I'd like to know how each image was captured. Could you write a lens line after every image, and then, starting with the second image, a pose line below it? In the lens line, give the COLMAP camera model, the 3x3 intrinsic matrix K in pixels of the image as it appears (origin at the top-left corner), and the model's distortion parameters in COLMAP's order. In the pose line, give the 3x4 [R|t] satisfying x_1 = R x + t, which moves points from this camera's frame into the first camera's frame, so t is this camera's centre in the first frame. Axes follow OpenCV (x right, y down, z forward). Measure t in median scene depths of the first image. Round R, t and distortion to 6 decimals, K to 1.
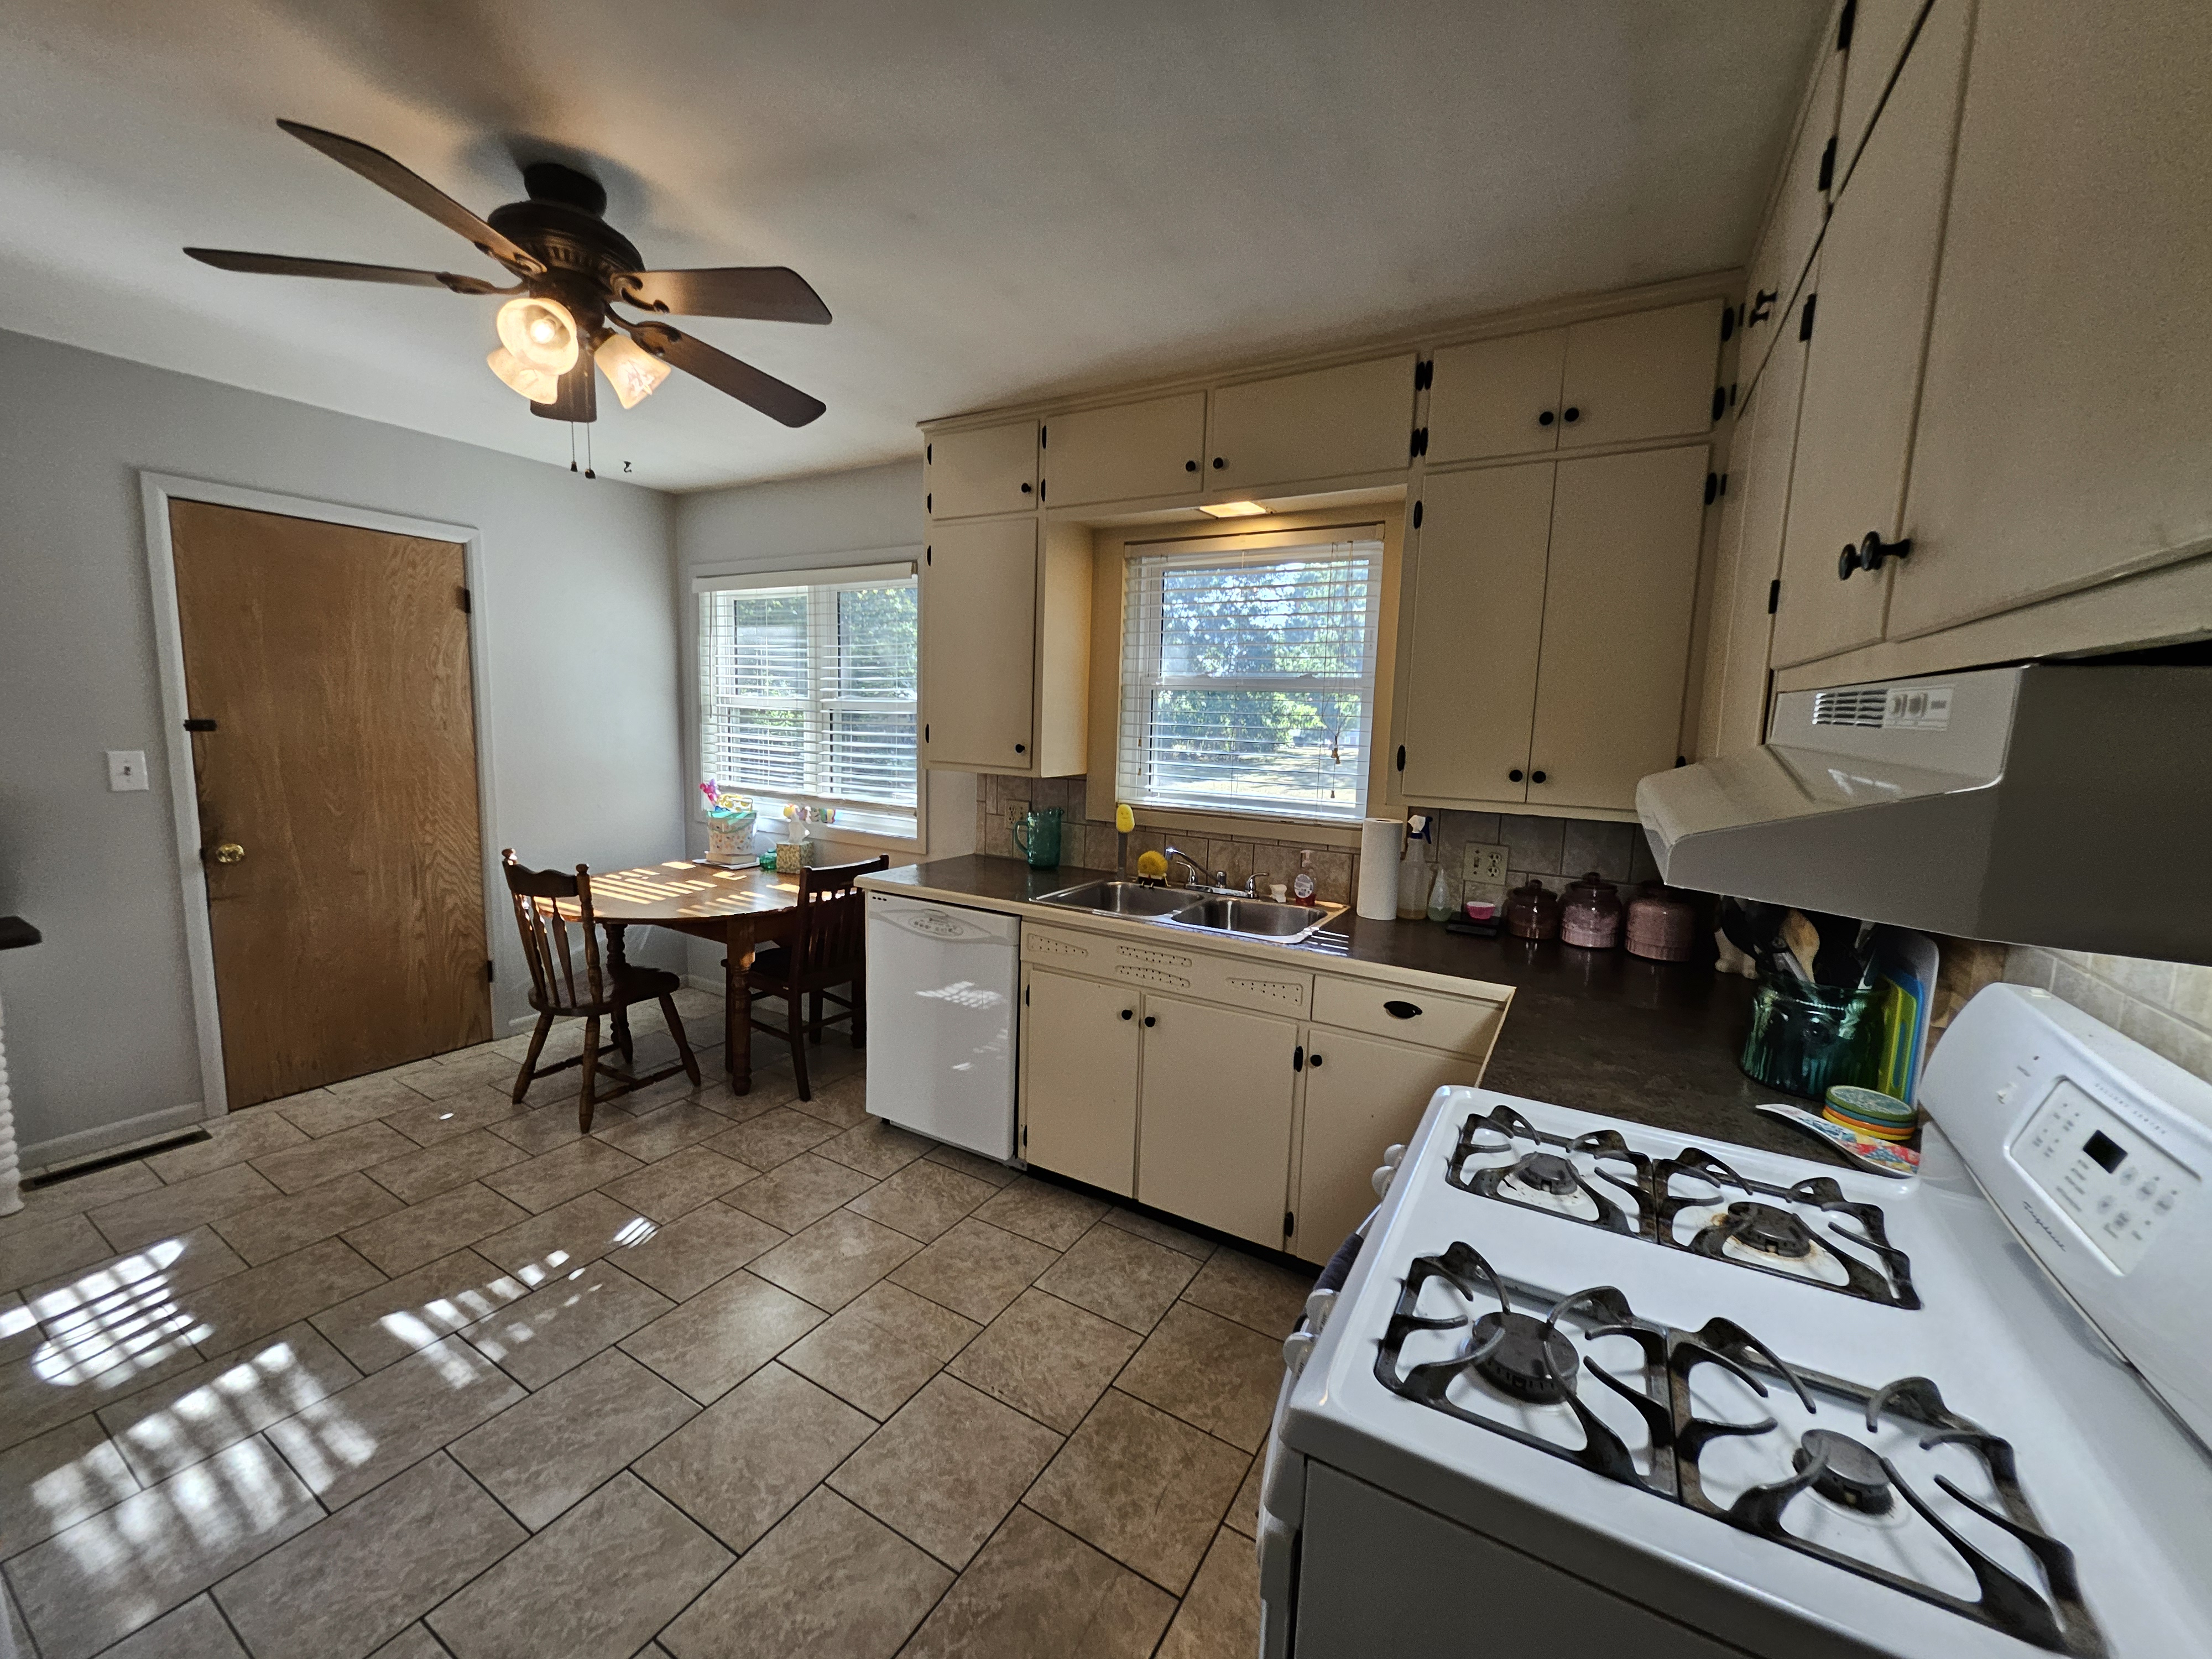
lens RADIAL K [[864.5, 0, 1090.5], [0, 864.5, 817.5], [0, 0, 1]] dist [0.001492, -0.001911]
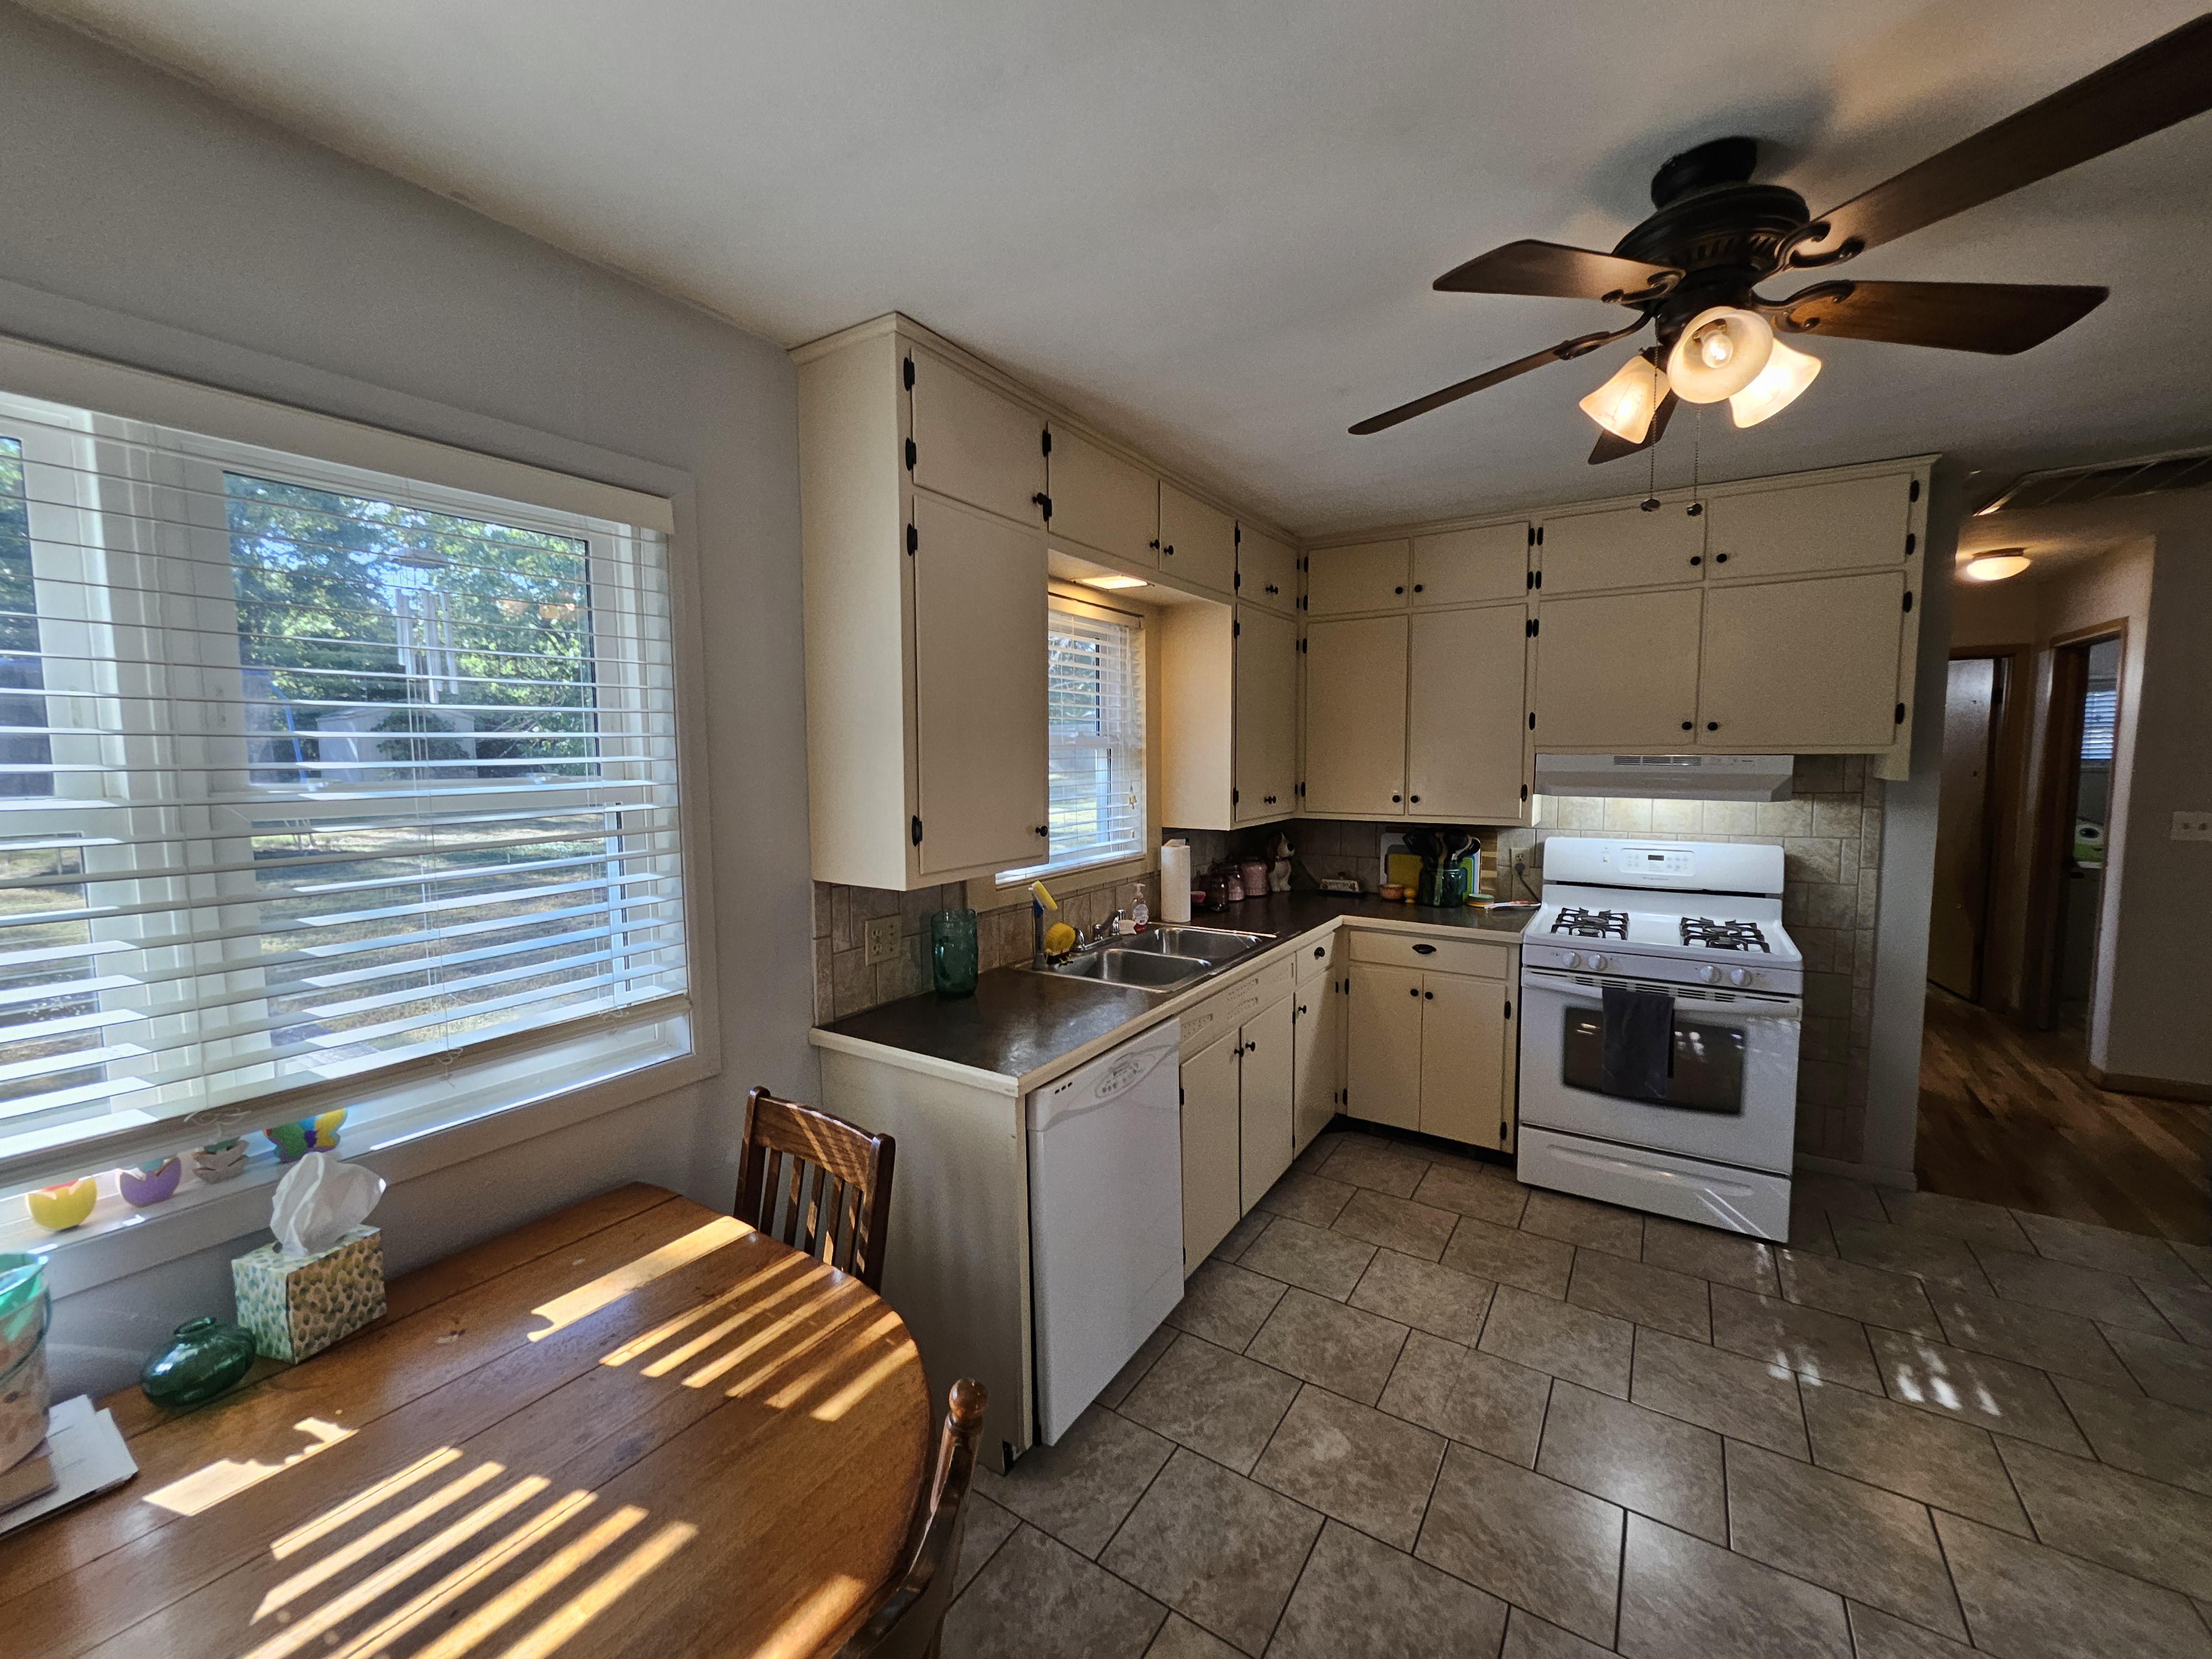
lens RADIAL K [[864.5, 0, 1115.8], [0, 864.5, 821.2], [0, 0, 1]] dist [0.001492, -0.001911]
pose [[0.033589, -0.106504, 0.993745, -0.776287], [0.133198, 0.985913, 0.101162, -0.144516], [-0.990520, 0.128967, 0.047302, 0.821811]]
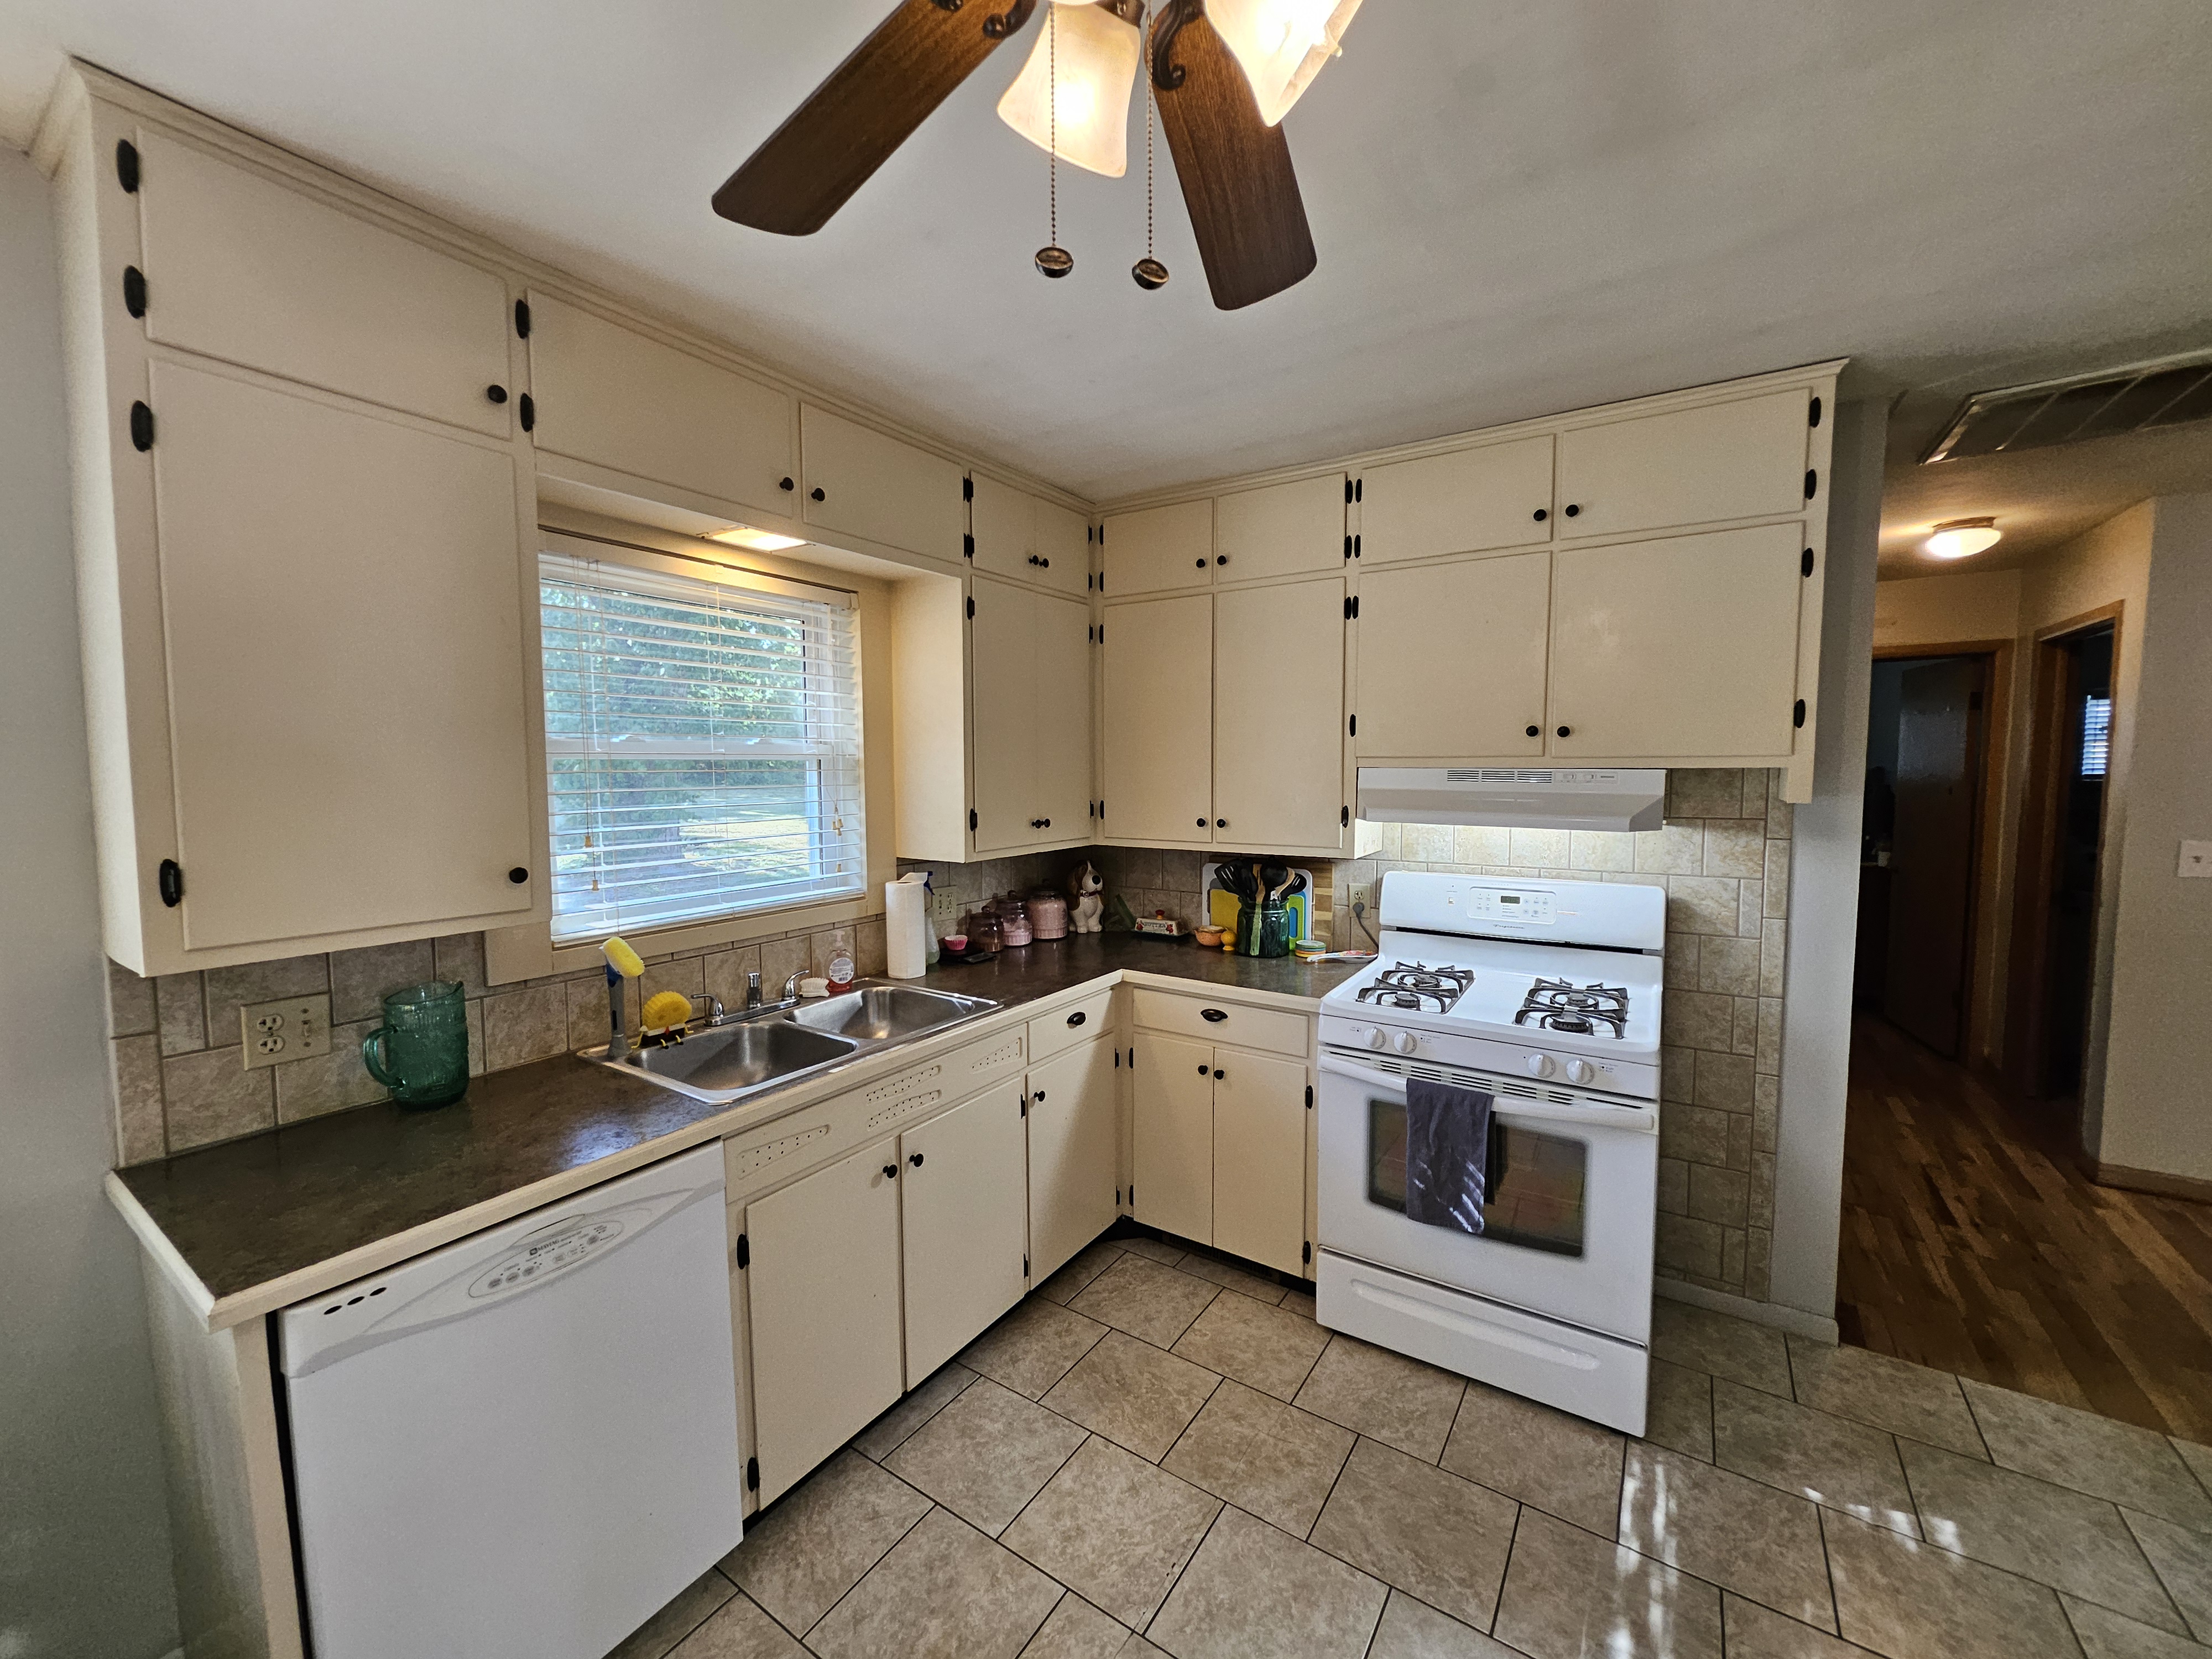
lens RADIAL K [[864.5, 0, 1113.0], [0, 864.5, 824.9], [0, 0, 1]] dist [0.001492, -0.001911]
pose [[0.044558, -0.095502, 0.994431, -0.546408], [0.131036, 0.987379, 0.088953, -0.100818], [-0.990376, 0.126343, 0.056510, 0.549479]]
